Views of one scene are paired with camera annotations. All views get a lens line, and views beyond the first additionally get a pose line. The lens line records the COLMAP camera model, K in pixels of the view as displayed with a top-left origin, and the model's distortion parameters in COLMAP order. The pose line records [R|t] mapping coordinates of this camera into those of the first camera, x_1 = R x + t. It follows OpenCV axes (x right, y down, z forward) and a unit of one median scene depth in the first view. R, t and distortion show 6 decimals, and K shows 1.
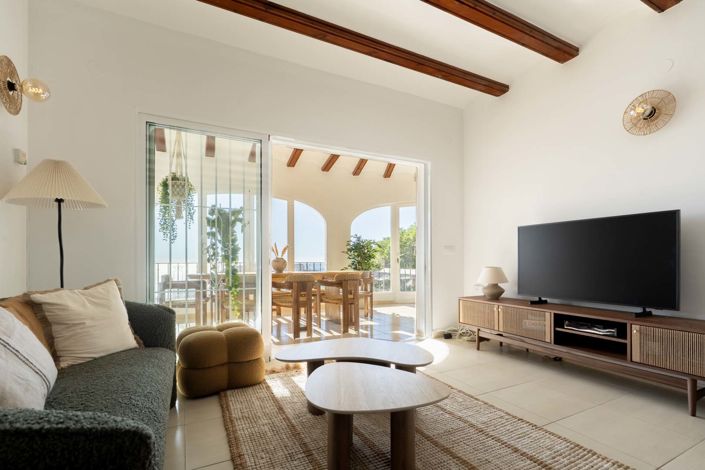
lens RADIAL K [[330.3, 0, 354.5], [0, 330.3, 259.5], [0, 0, 1]] dist [-0.000622, 0.000137]
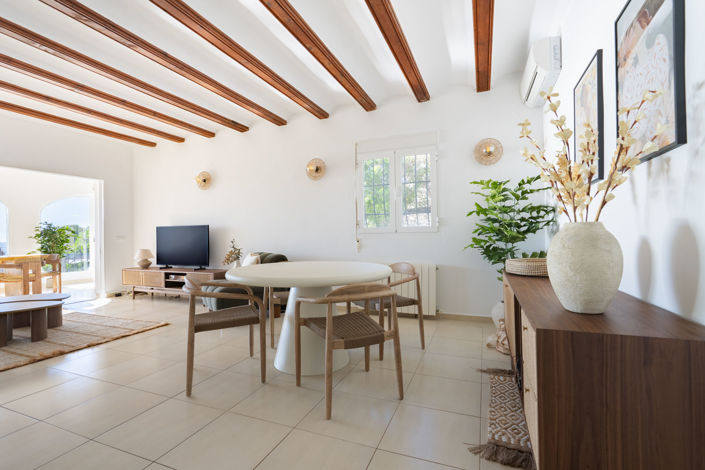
lens RADIAL K [[324.8, 0, 353.1], [0, 324.8, 231.6], [0, 0, 1]] dist [-0.002848, 0.000556]
pose [[0.757191, 0.002316, 0.653190, 0.124386], [0.006776, 0.999912, -0.011400, -0.036910], [-0.653159, 0.013058, 0.757109, -0.853570]]
